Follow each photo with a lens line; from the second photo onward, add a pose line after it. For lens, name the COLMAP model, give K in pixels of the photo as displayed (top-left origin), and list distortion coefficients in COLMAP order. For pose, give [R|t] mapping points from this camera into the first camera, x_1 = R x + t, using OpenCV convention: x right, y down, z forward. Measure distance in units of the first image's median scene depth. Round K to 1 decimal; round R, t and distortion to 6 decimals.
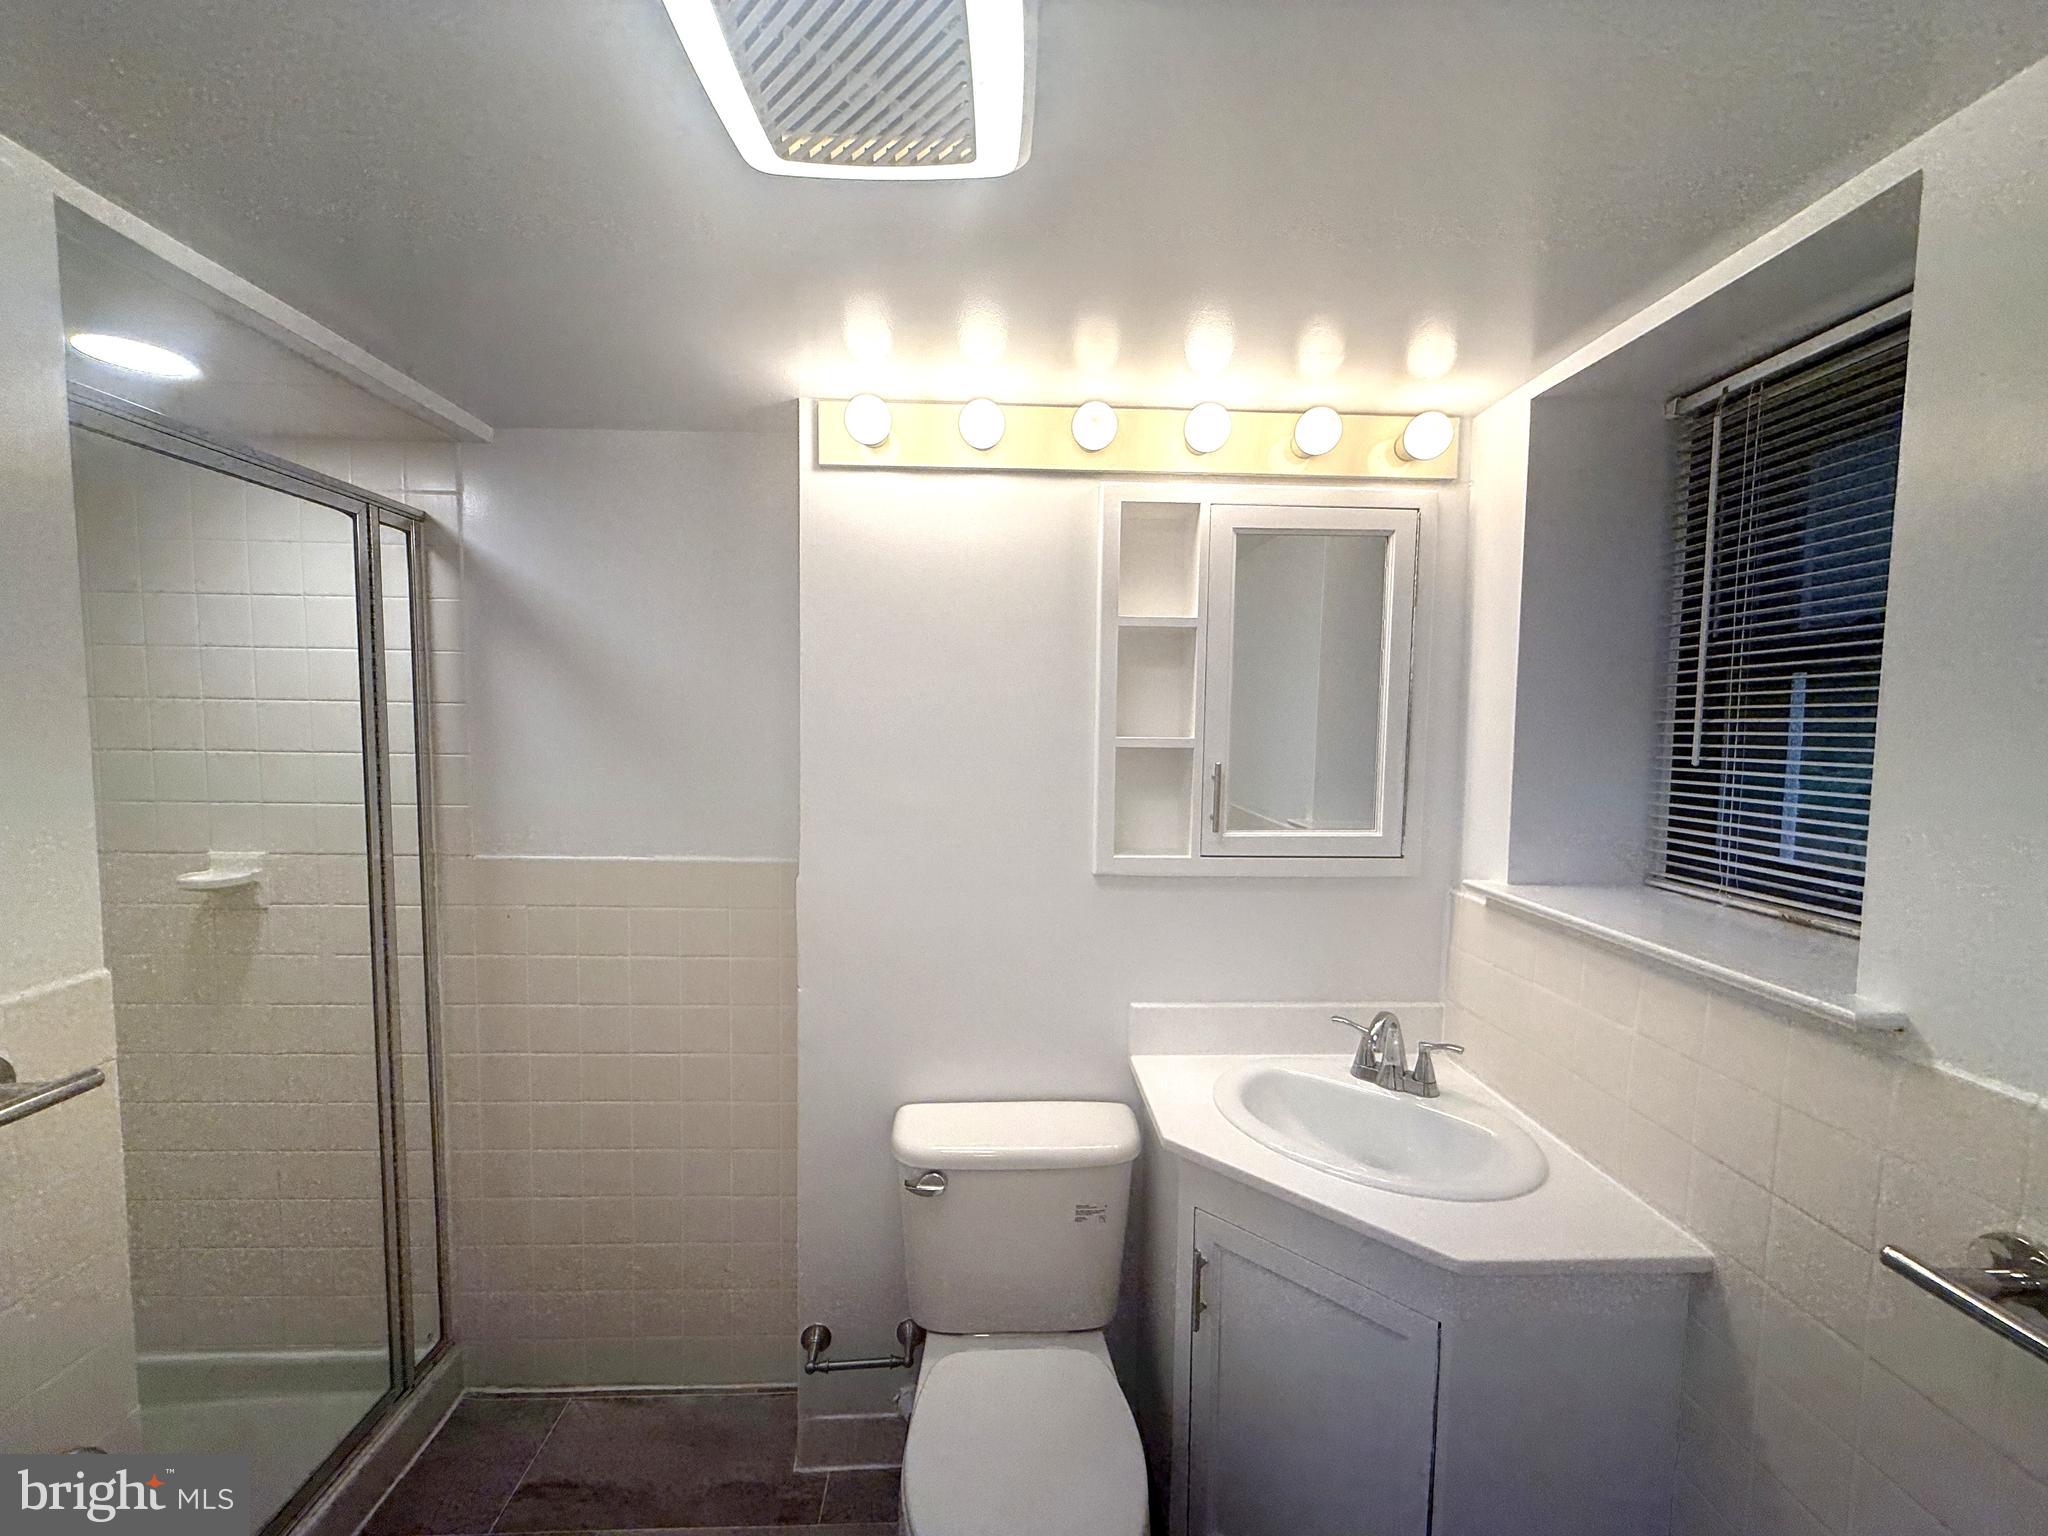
lens RADIAL K [[810.5, 0, 1022.1], [0, 810.5, 771.9], [0, 0, 1]] dist [0.002188, -0.000914]
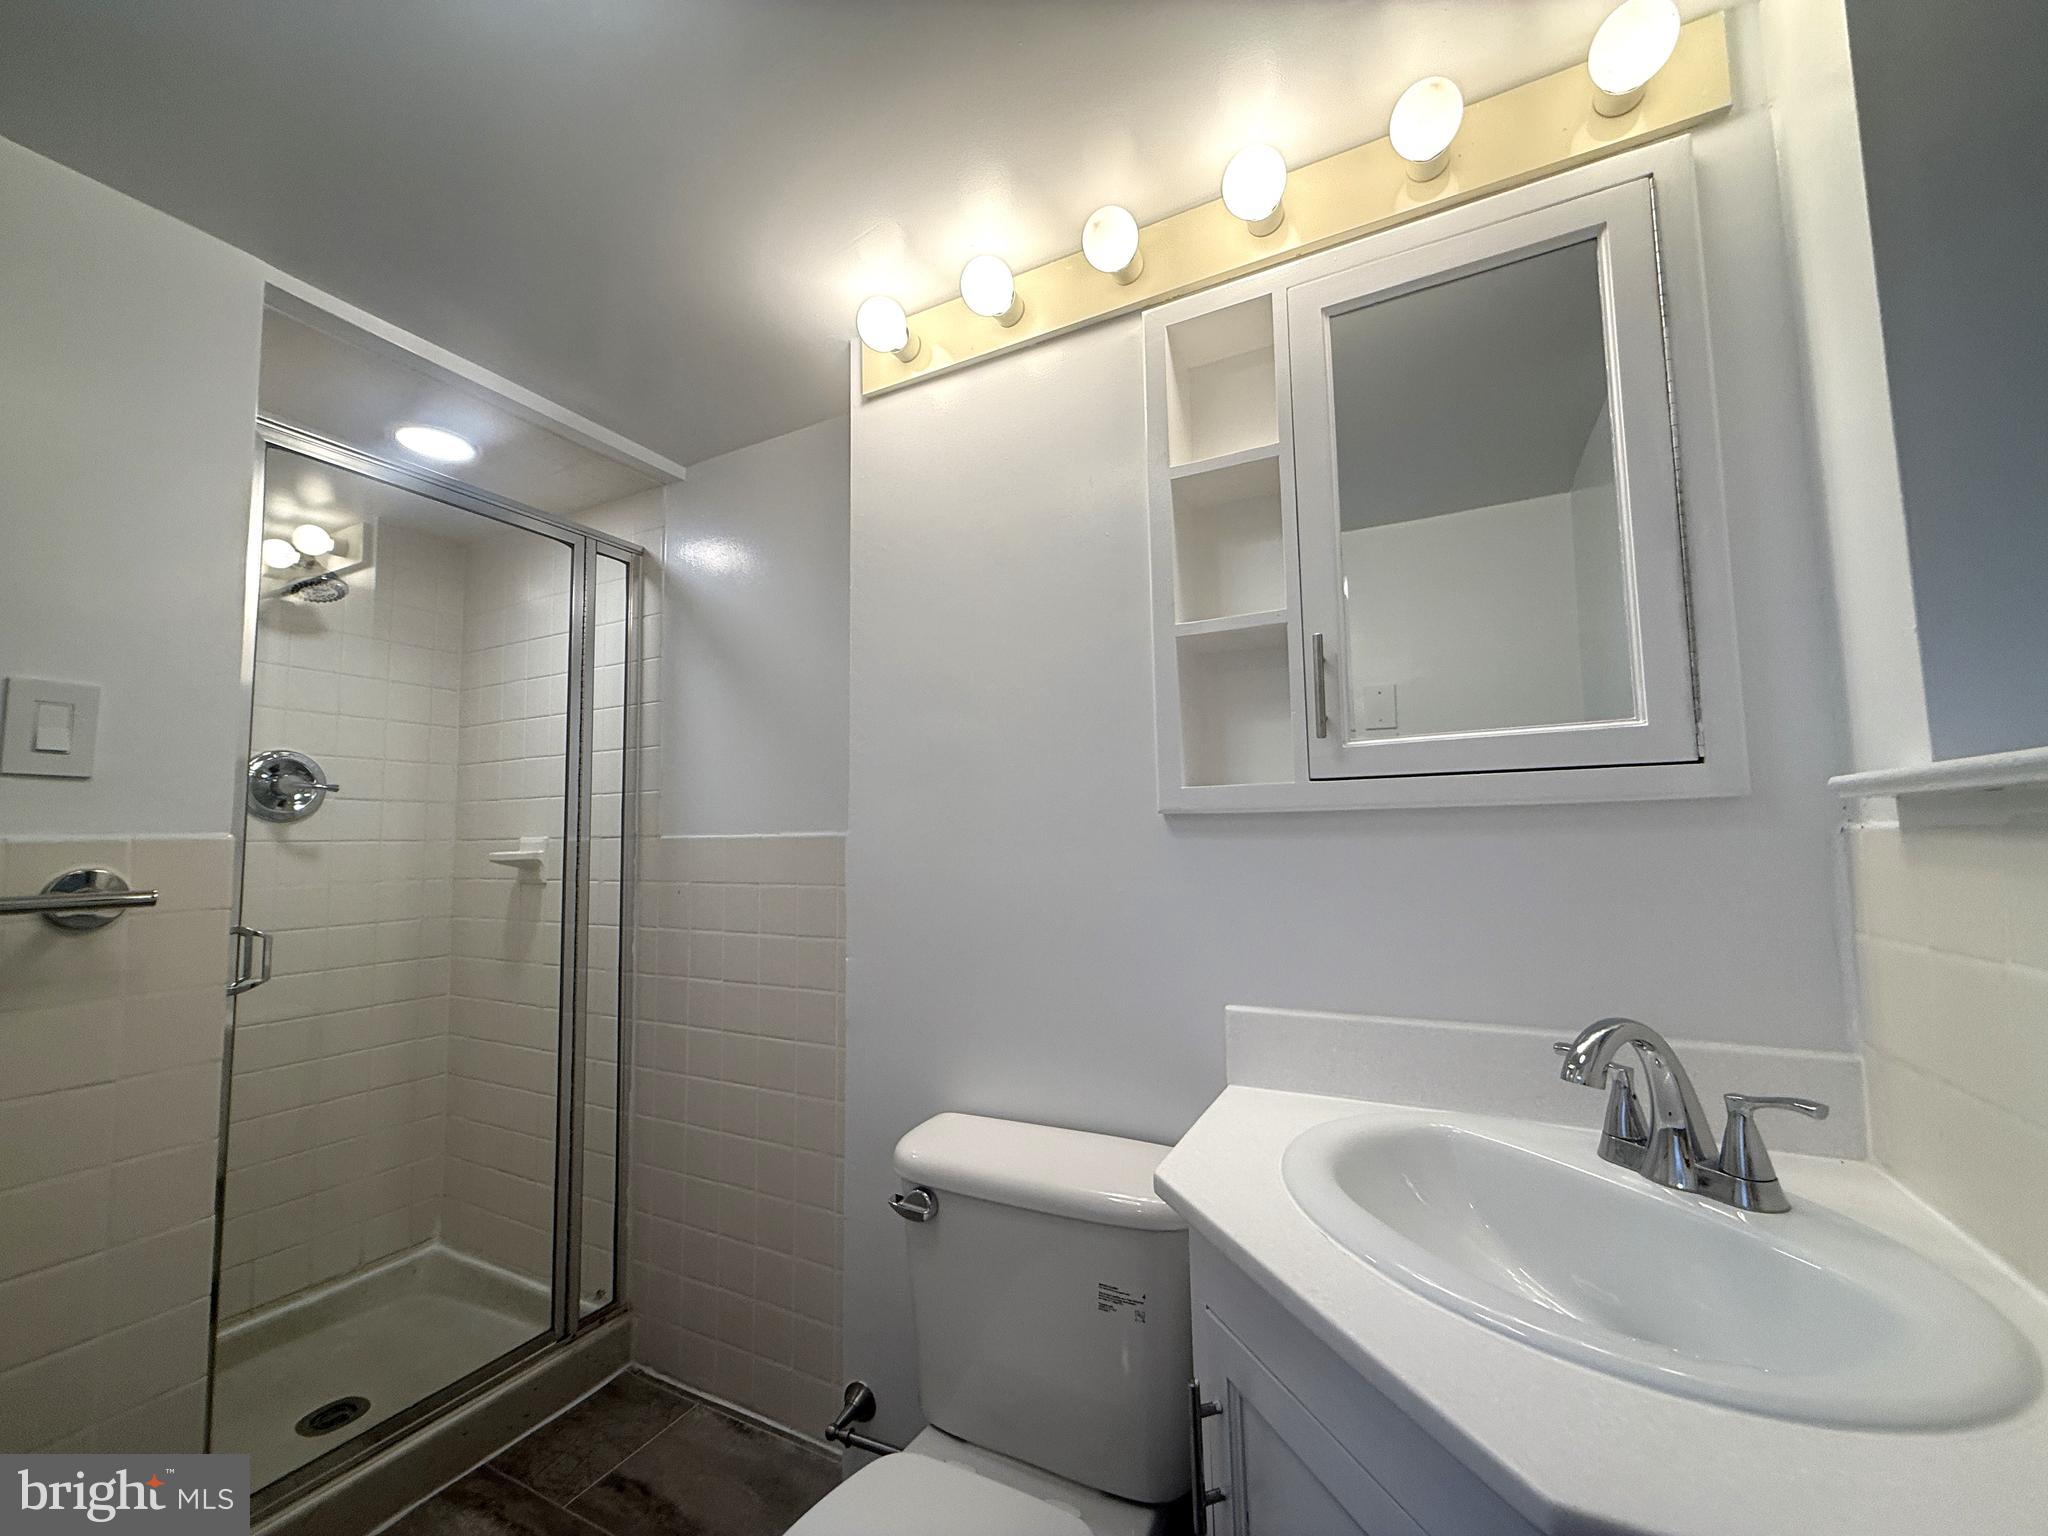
lens RADIAL K [[810.5, 0, 1022.8], [0, 810.5, 771.3], [0, 0, 1]] dist [0.002188, -0.000914]
pose [[0.867655, -0.069936, -0.492223, 0.347511], [-0.004504, 0.988910, -0.148447, 0.198783], [0.497146, 0.131017, 0.857718, 0.310305]]
